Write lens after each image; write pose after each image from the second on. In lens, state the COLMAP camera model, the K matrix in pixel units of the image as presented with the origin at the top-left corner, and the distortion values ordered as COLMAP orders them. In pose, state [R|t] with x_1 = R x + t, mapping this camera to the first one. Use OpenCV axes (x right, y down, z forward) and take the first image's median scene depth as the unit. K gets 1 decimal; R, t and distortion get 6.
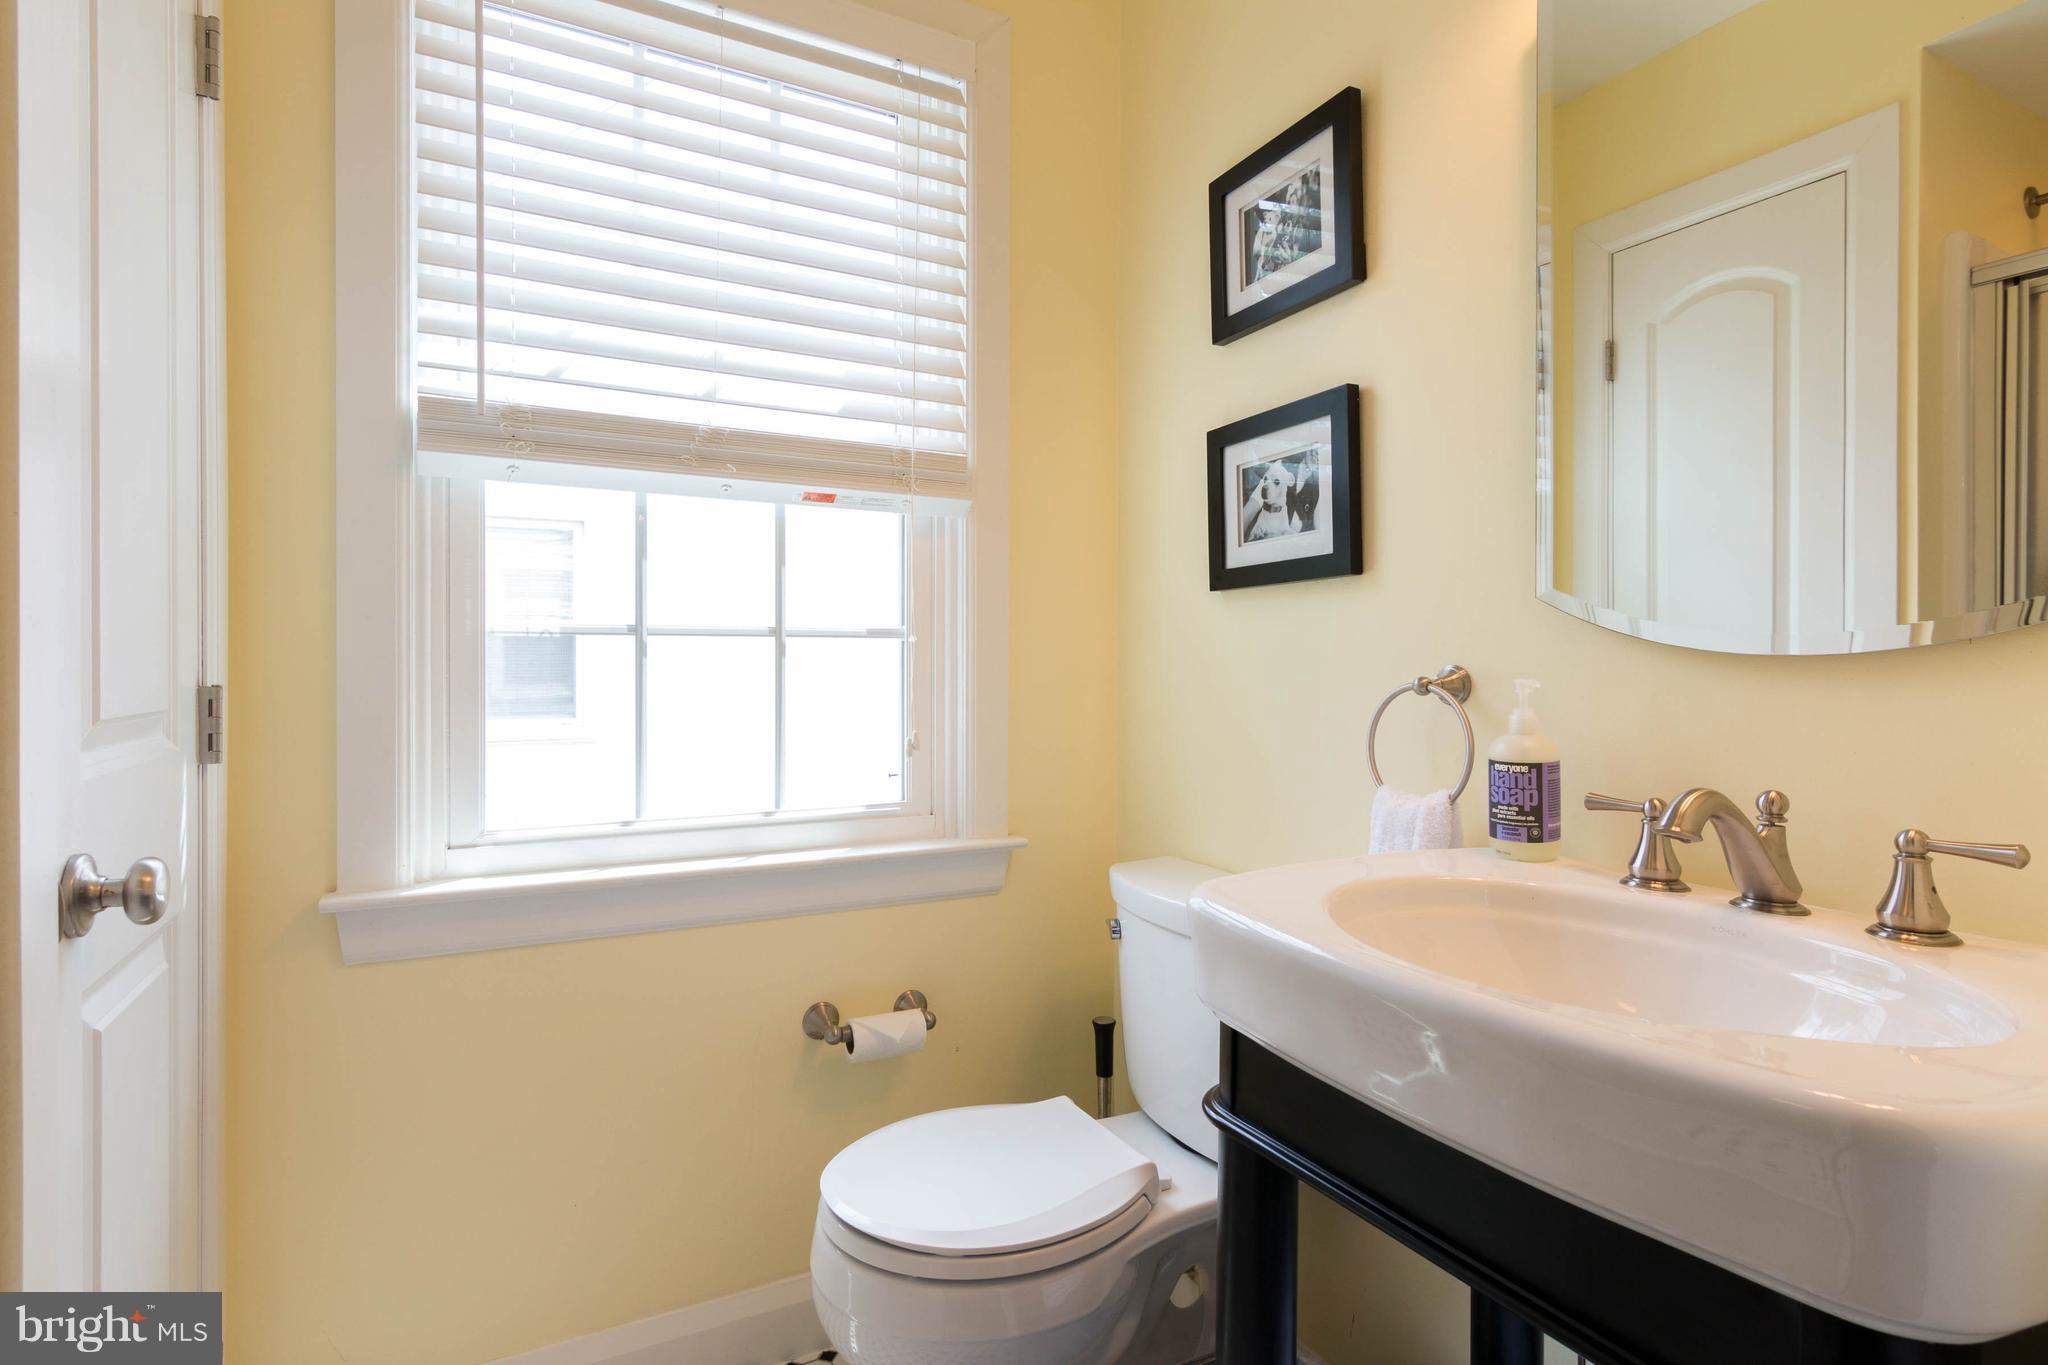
lens RADIAL K [[1028.0, 0, 1026.8], [0, 1028.0, 673.3], [0, 0, 1]] dist [-0.002583, 0.001151]
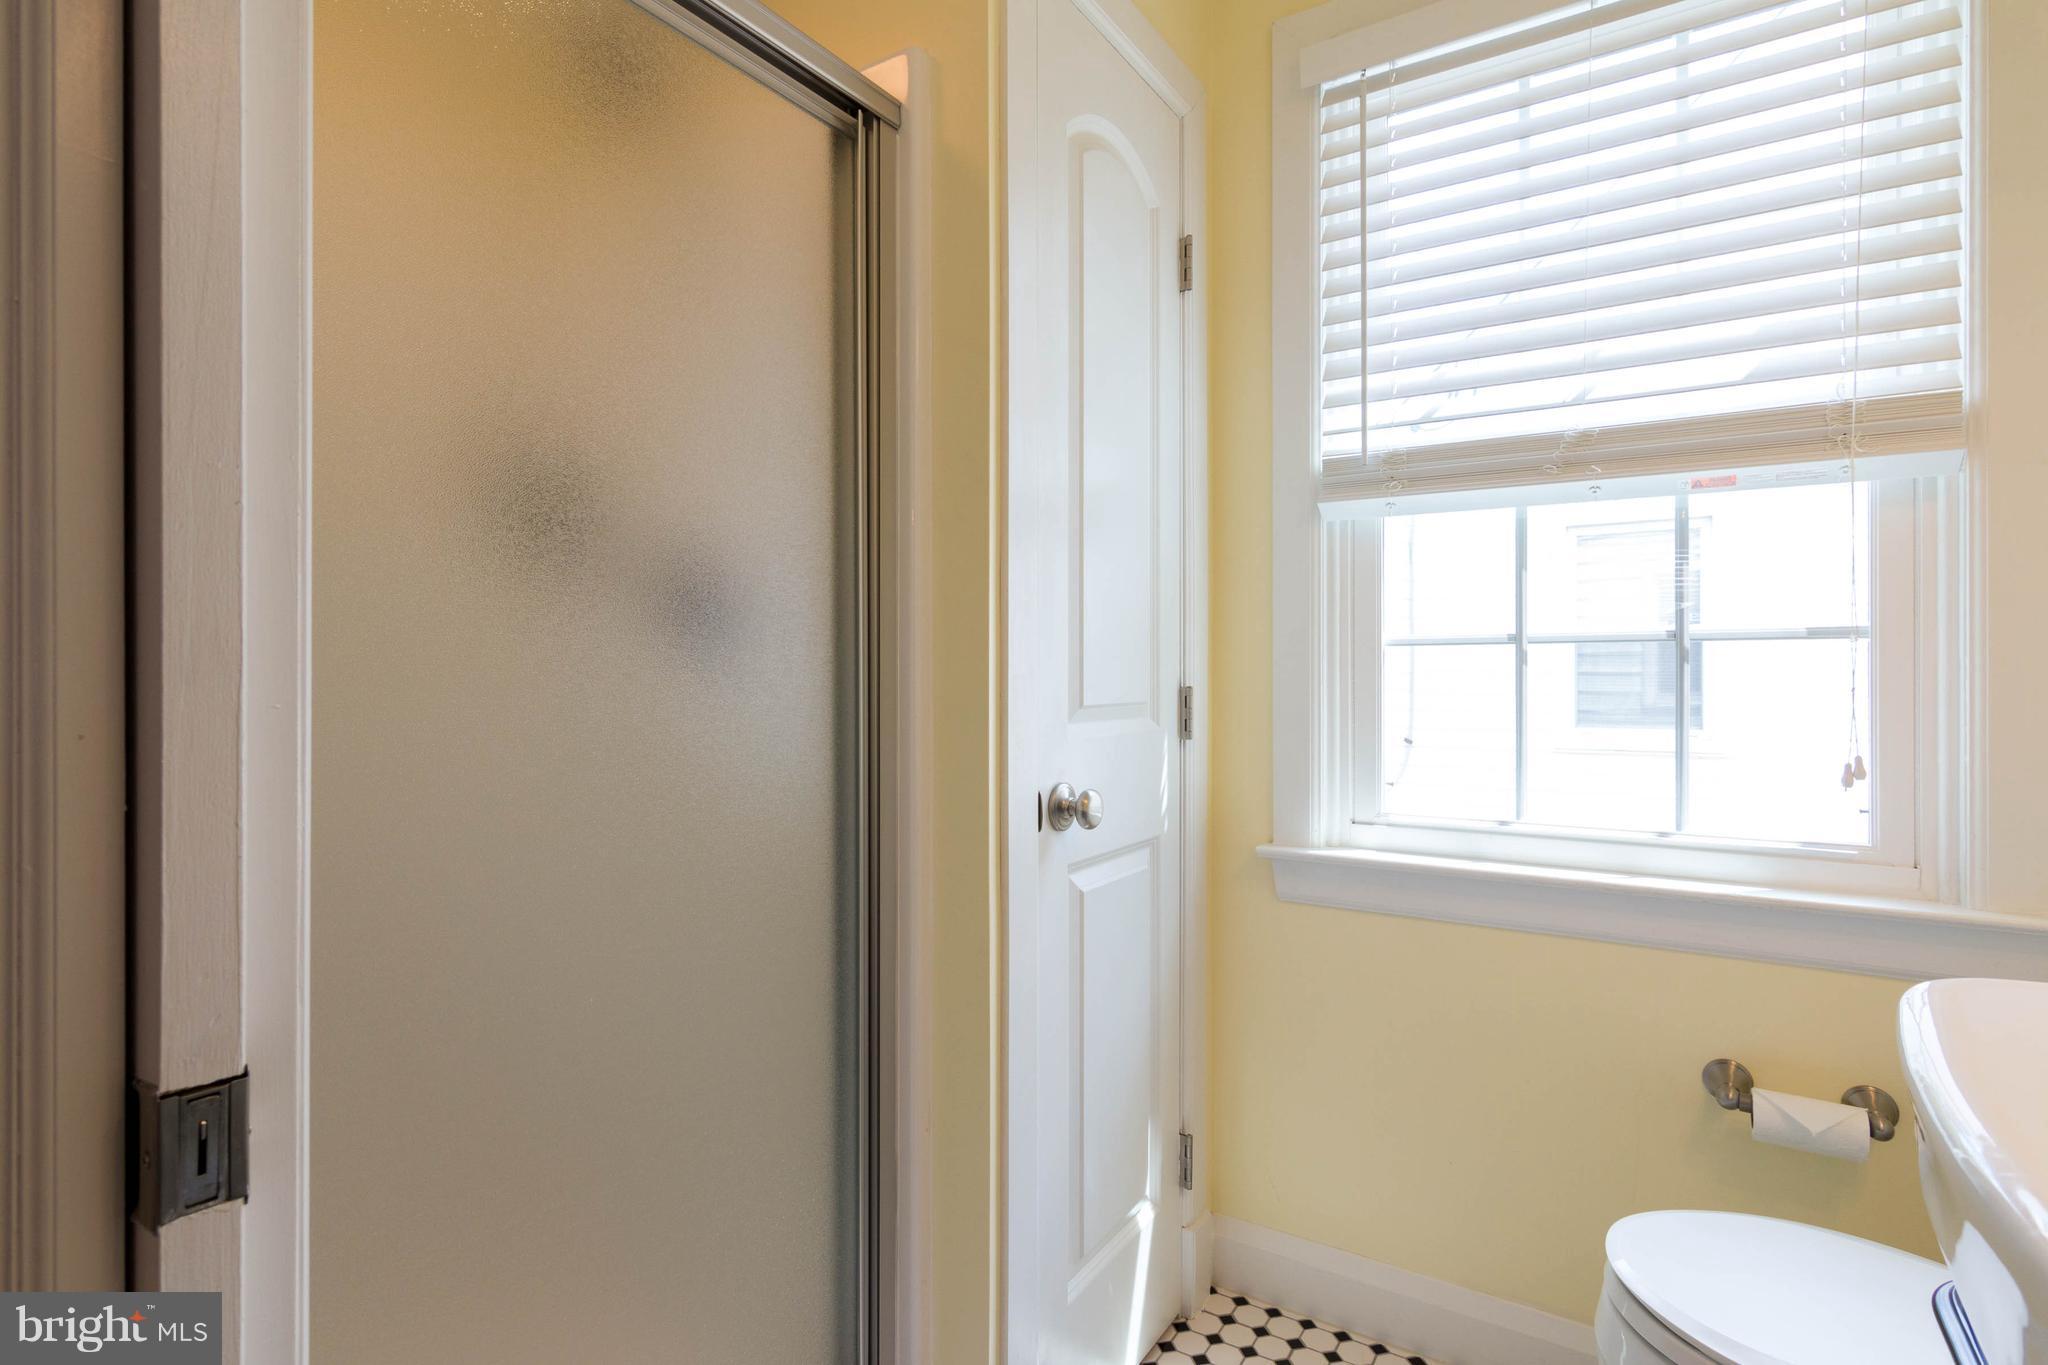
lens RADIAL K [[1028.0, 0, 1028.1], [0, 1028.0, 678.2], [0, 0, 1]] dist [-0.002583, 0.001151]
pose [[0.491747, 0.002903, -0.870733, 0.304448], [-0.006808, 0.999977, -0.000512, 0.001806], [0.870711, 0.006180, 0.491756, 0.060250]]
